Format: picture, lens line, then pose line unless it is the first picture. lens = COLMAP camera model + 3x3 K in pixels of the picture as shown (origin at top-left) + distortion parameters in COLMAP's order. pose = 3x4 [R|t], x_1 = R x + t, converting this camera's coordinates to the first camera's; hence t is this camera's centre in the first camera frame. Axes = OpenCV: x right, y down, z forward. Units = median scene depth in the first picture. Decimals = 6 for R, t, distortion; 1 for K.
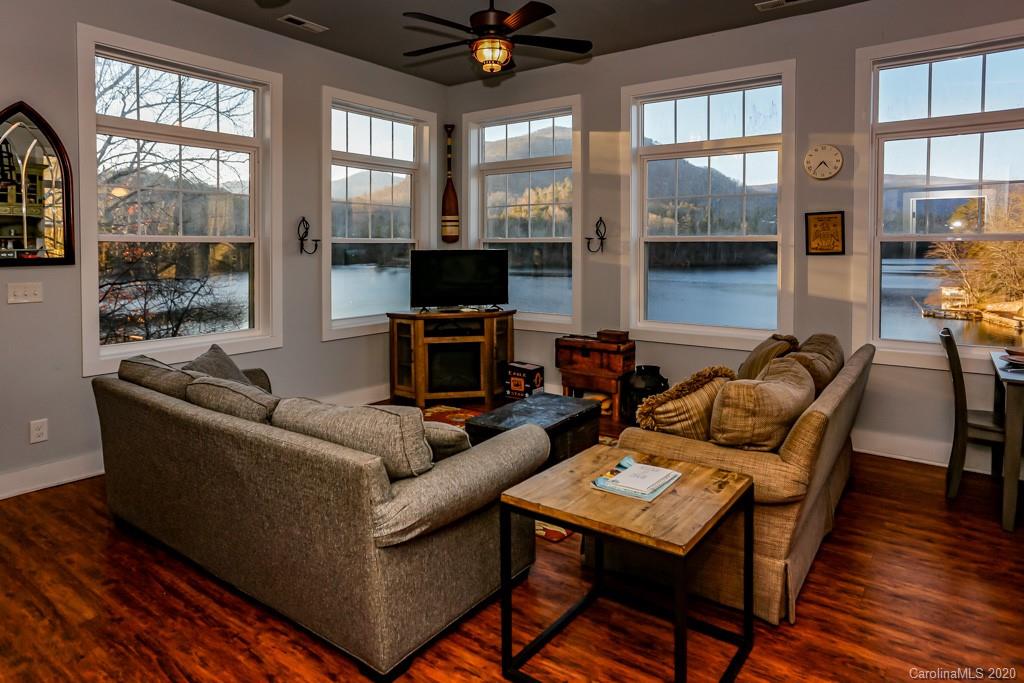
lens RADIAL K [[616.9, 0, 512.6], [0, 616.9, 321.1], [0, 0, 1]] dist [0.001416, 0.002983]
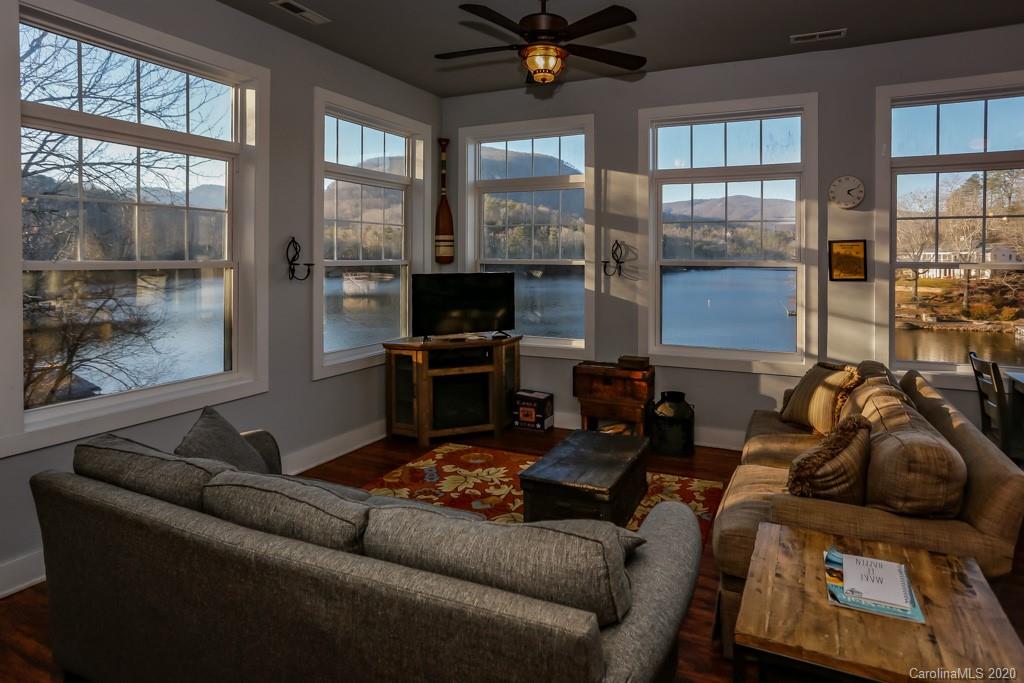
lens RADIAL K [[563.7, 0, 552.0], [0, 563.7, 306.5], [0, 0, 1]] dist [-0.003642, 0.002860]
pose [[0.974248, -0.017067, 0.224832, -0.160046], [0.023564, 0.999378, -0.026244, -0.042813], [-0.224244, 0.030866, 0.974044, 0.158746]]
